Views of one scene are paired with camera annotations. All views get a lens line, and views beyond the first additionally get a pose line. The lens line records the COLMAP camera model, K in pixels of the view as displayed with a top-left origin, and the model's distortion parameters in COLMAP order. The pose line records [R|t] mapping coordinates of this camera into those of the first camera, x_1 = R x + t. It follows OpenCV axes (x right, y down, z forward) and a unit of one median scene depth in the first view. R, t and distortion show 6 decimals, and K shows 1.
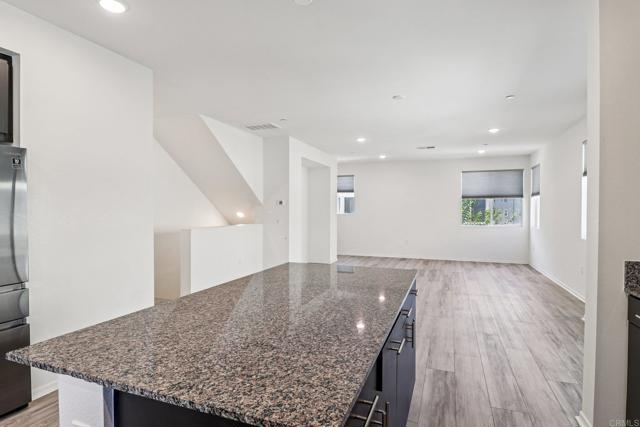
lens RADIAL K [[340.5, 0, 315.5], [0, 340.5, 211.7], [0, 0, 1]] dist [-0.012574, -0.003644]
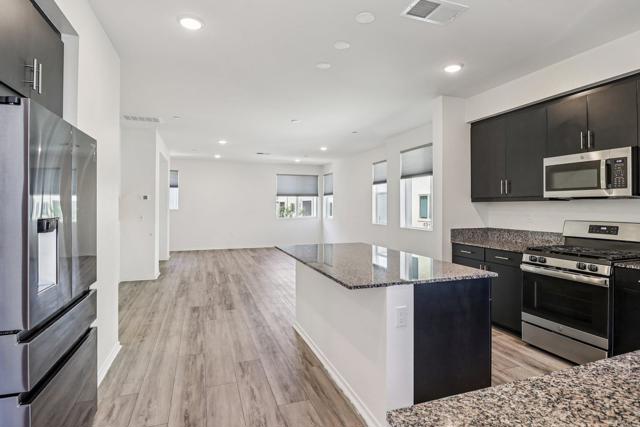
lens RADIAL K [[340.5, 0, 322.6], [0, 340.5, 206.9], [0, 0, 1]] dist [-0.012574, -0.003644]
pose [[0.750046, -0.001181, 0.661384, -0.276632], [0.002244, 0.999997, -0.000759, 0.001123], [-0.661381, 0.002053, 0.750047, -0.032149]]
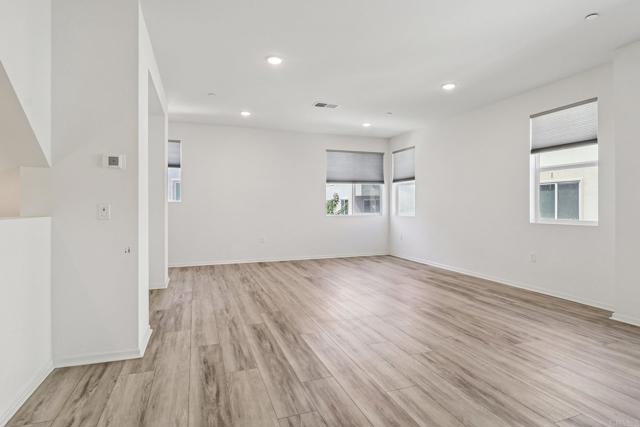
lens RADIAL K [[340.5, 0, 317.7], [0, 340.5, 211.3], [0, 0, 1]] dist [-0.012574, -0.003644]
pose [[0.749909, -0.012742, 0.661418, -0.142425], [0.005619, 0.999901, 0.012893, 0.021273], [-0.661517, -0.005952, 0.749907, 0.424694]]
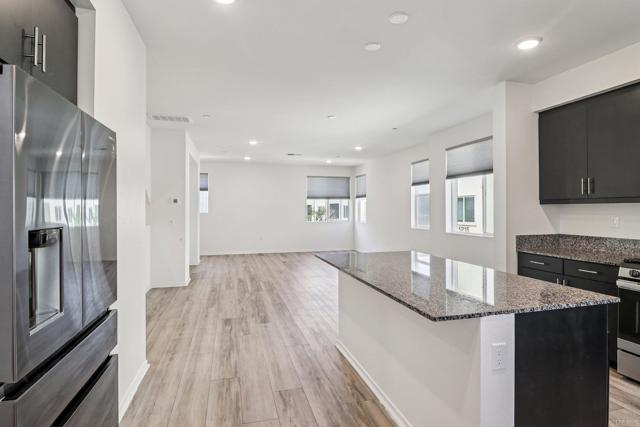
lens RADIAL K [[340.5, 0, 319.7], [0, 340.5, 211.0], [0, 0, 1]] dist [-0.012574, -0.003644]
pose [[0.802497, -0.005984, 0.596626, -0.260115], [0.005392, 0.999982, 0.002777, -0.000069], [-0.596632, 0.000988, 0.802514, 0.023656]]
